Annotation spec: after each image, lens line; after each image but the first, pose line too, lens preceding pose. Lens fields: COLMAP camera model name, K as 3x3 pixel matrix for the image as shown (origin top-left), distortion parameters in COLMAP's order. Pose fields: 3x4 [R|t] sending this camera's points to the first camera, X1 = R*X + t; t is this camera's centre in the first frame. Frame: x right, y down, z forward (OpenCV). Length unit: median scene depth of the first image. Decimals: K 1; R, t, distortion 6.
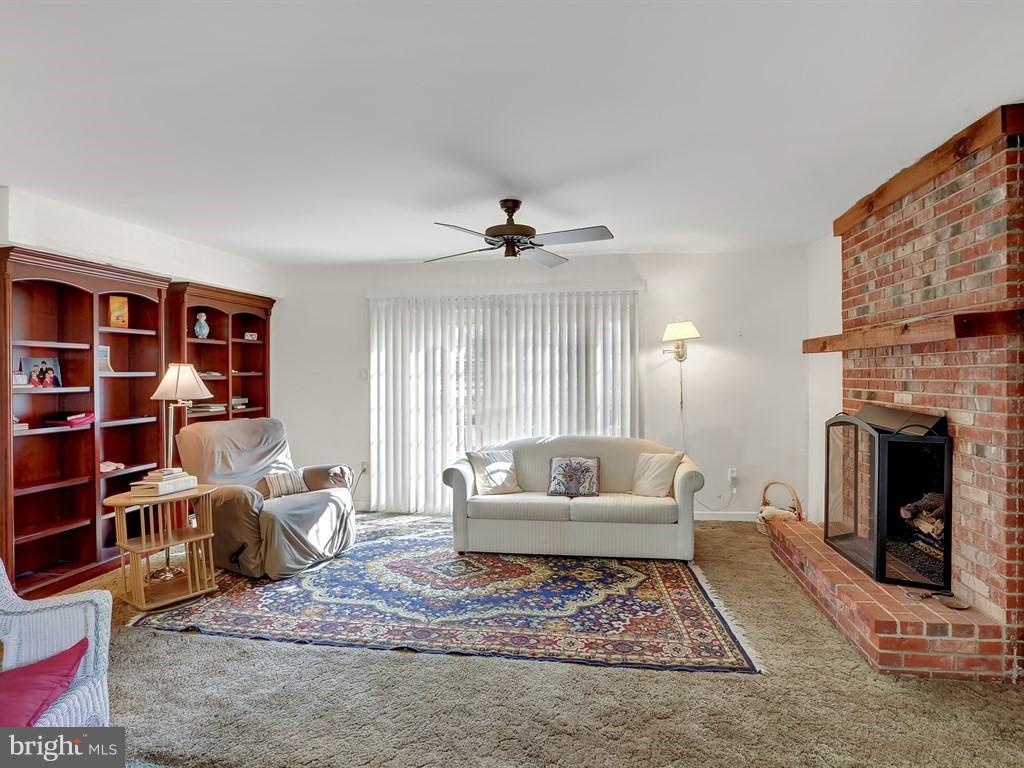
lens RADIAL K [[574.7, 0, 512.0], [0, 574.7, 384.0], [0, 0, 1]] dist [-0.081172, 0.050099]
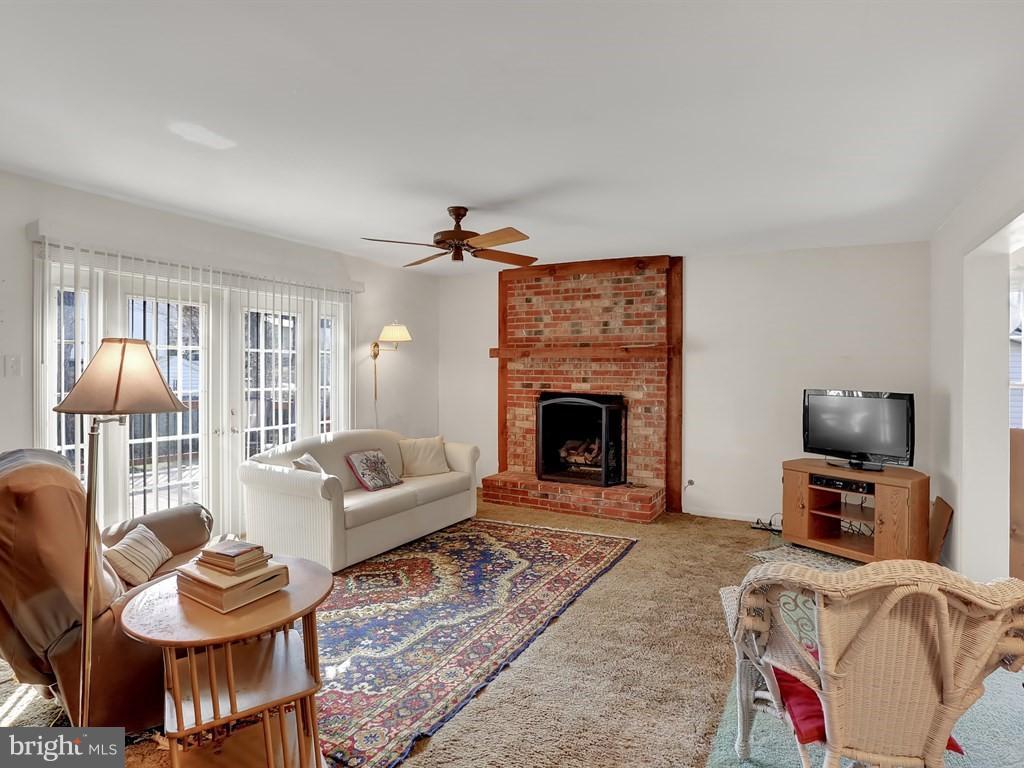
lens RADIAL K [[574.7, 0, 512.0], [0, 574.7, 384.0], [0, 0, 1]] dist [-0.081172, 0.050099]
pose [[0.315663, -0.007611, 0.948841, -1.036801], [0.002131, 0.999971, 0.007312, 0.003067], [-0.948869, -0.000286, 0.315670, 0.599044]]
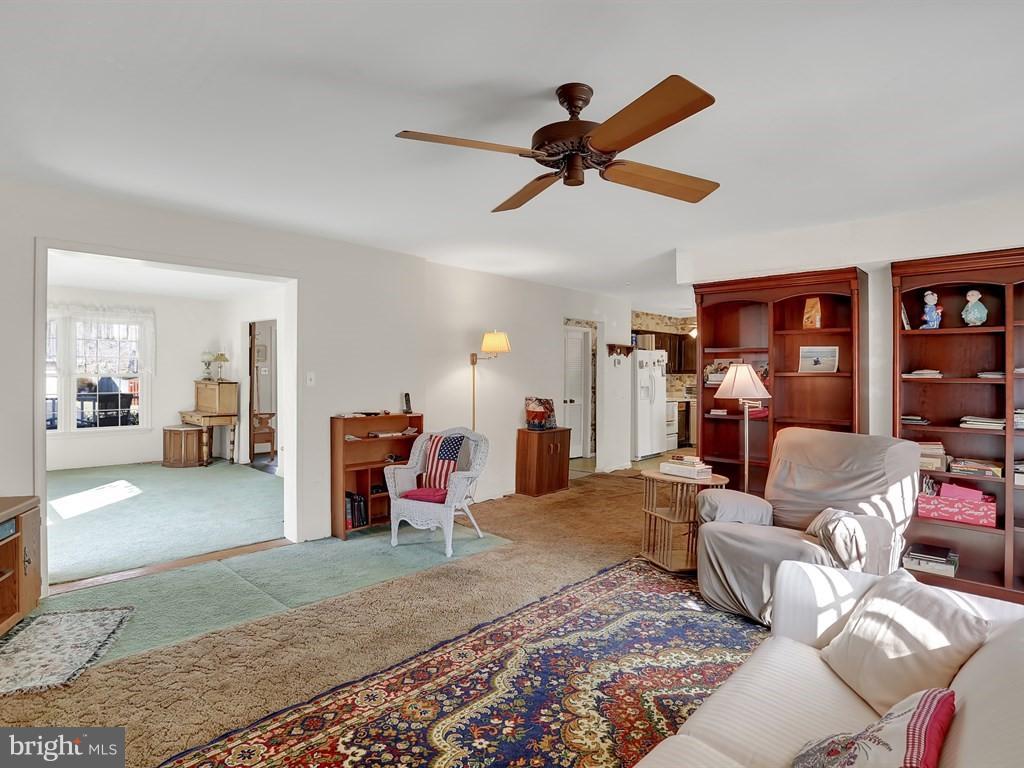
lens RADIAL K [[556.8, 0, 494.7], [0, 556.8, 400.0], [0, 0, 1]] dist [-0.049586, 0.000599]
pose [[-0.567653, 0.038665, -0.822359, 0.539248], [-0.018112, 0.998068, 0.059428, -0.024232], [0.823069, 0.048629, -0.565856, 1.323086]]
